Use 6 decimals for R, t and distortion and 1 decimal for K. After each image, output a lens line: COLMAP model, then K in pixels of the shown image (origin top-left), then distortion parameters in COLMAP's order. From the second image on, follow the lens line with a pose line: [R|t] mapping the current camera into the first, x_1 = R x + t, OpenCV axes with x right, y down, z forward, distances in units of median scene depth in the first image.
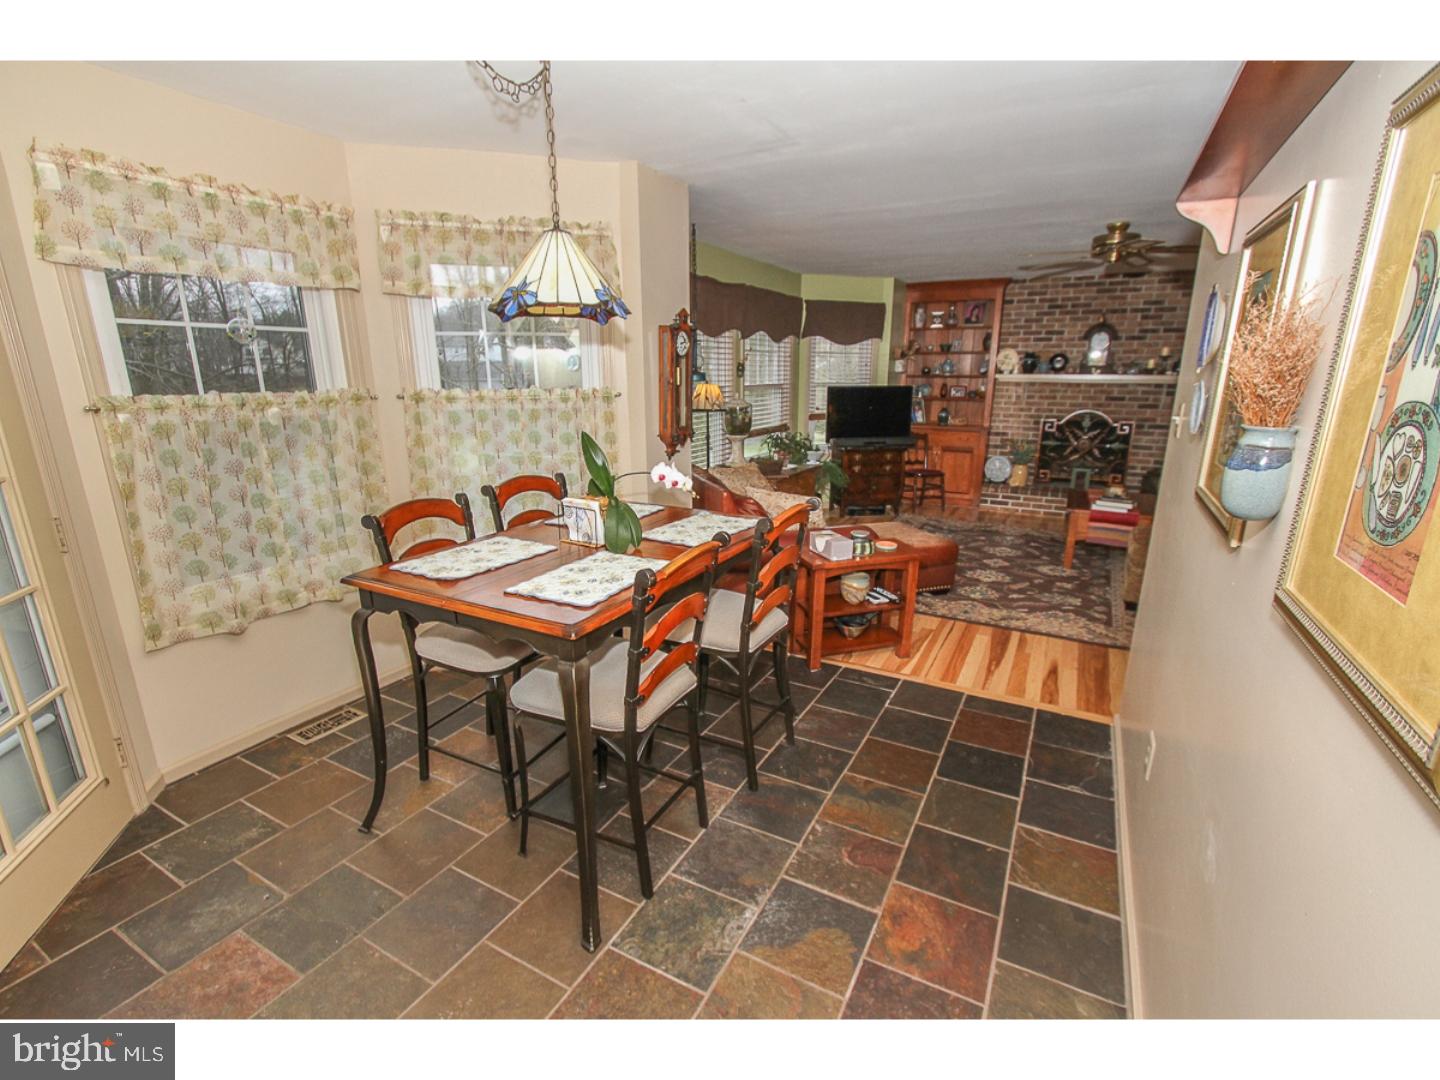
lens RADIAL K [[664.7, 0, 720.0], [0, 664.7, 540.0], [0, 0, 1]] dist [-0.003340, -0.000311]
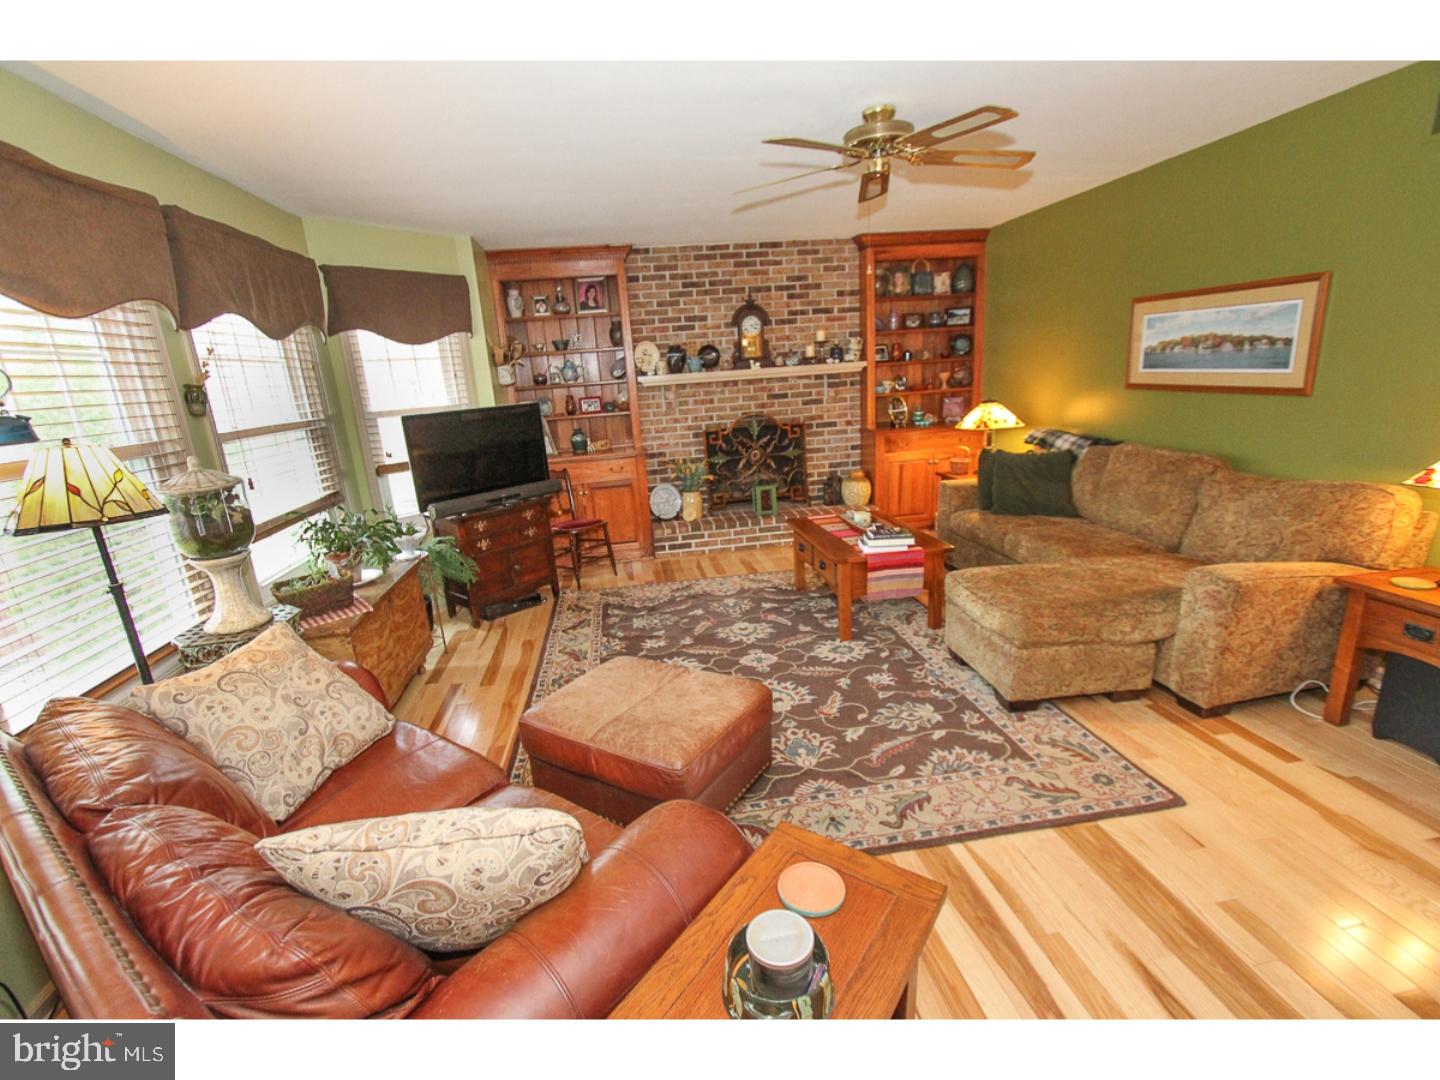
lens RADIAL K [[664.7, 0, 720.0], [0, 664.7, 540.0], [0, 0, 1]] dist [-0.003340, -0.000311]
pose [[0.793478, -0.205106, 0.572996, 0.029852], [0.217011, 0.974965, 0.048478, -0.092854], [-0.568594, 0.085880, 0.818123, 0.375402]]
